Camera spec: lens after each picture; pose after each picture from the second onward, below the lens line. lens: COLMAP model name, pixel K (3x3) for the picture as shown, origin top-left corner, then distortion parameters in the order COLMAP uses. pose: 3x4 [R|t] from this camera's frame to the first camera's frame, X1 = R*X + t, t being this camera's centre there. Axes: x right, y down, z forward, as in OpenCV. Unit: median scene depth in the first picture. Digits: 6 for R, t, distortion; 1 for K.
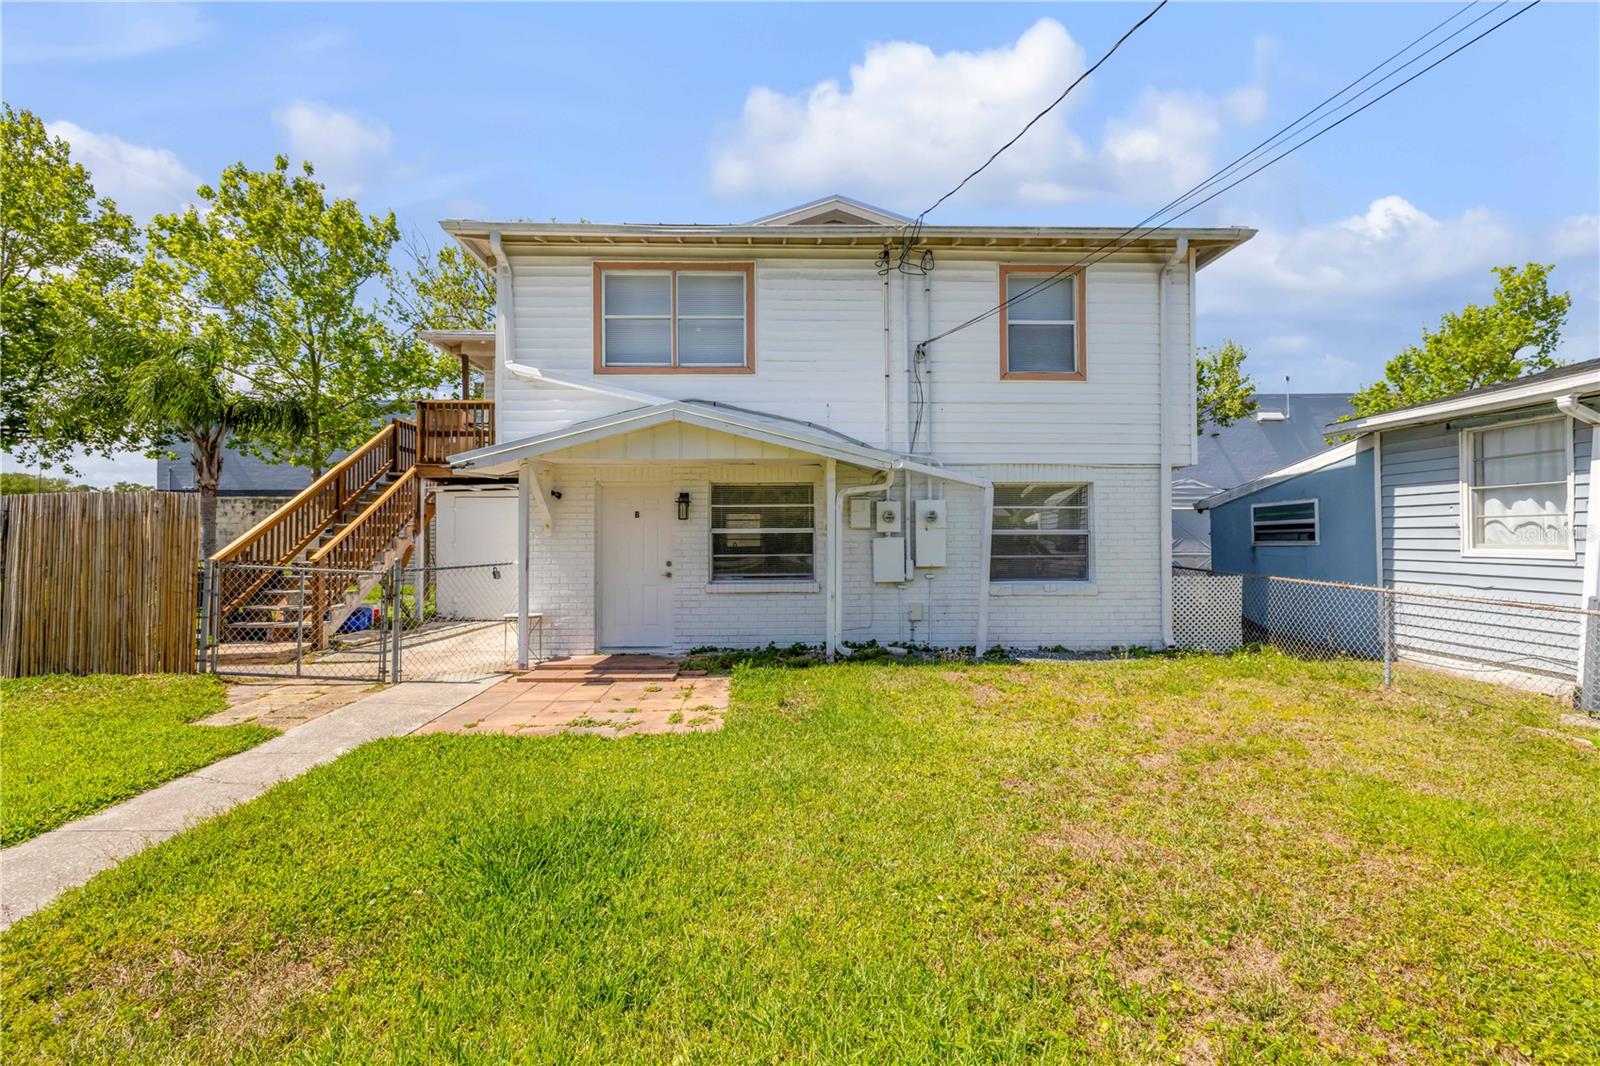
lens RADIAL K [[696.9, 0, 796.8], [0, 696.9, 524.8], [0, 0, 1]] dist [0.001216, -0.000206]
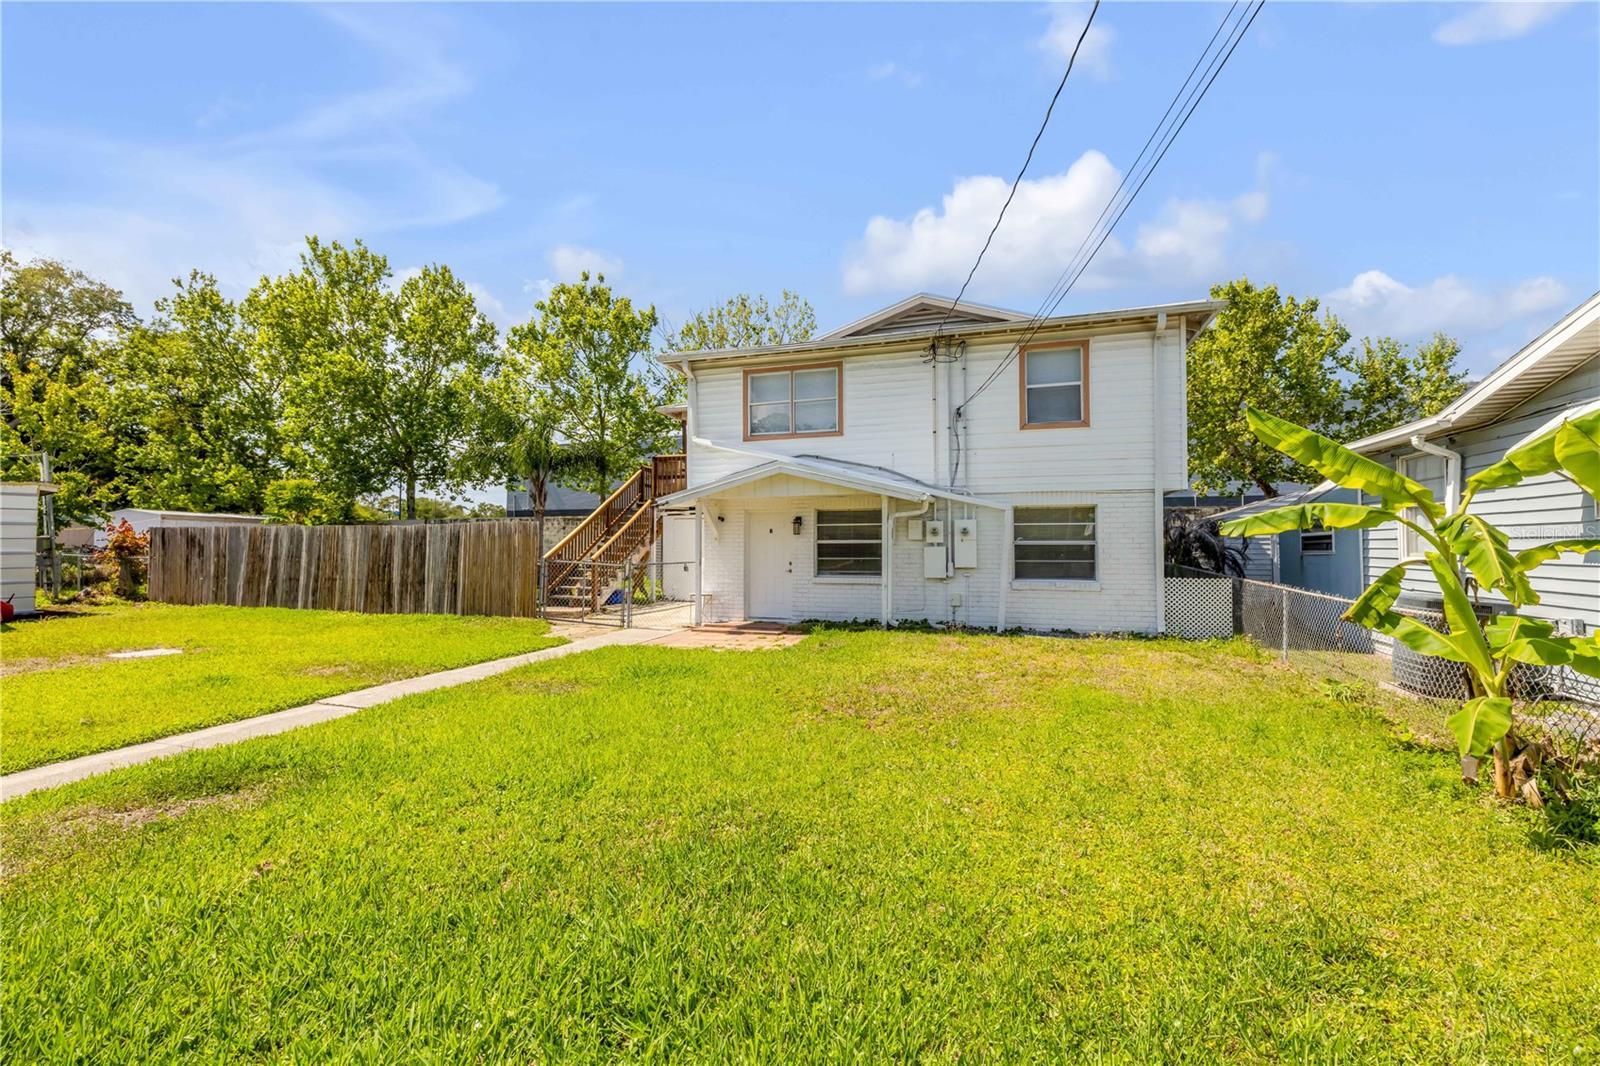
lens RADIAL K [[696.9, 0, 796.8], [0, 696.9, 524.8], [0, 0, 1]] dist [0.001216, -0.000206]
pose [[0.940567, -0.008637, -0.339500, 0.344272], [0.003171, 0.999856, -0.016653, -0.003033], [0.339595, 0.014587, 0.940459, -0.418715]]
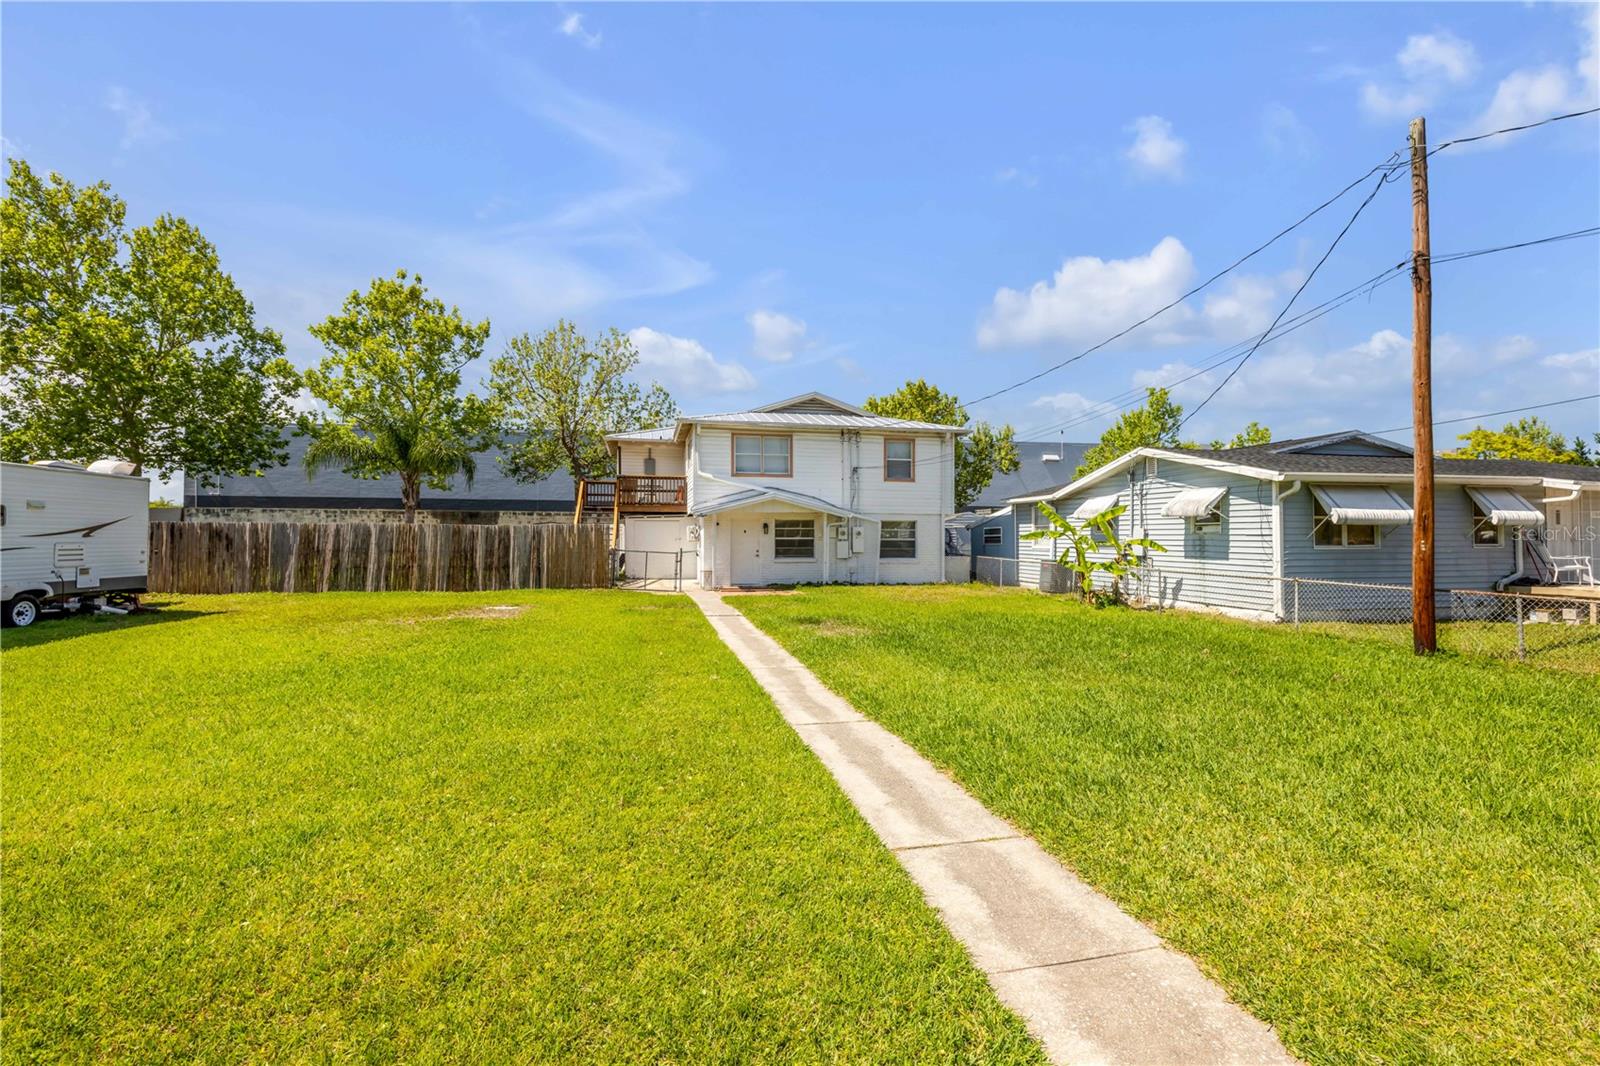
lens RADIAL K [[723.7, 0, 817.3], [0, 723.7, 532.9], [0, 0, 1]] dist [-0.000033, -0.000066]
pose [[0.975727, 0.007023, 0.218877, -0.551675], [-0.009274, 0.999914, 0.009256, -0.036850], [-0.218793, -0.011061, 0.975709, -1.617826]]
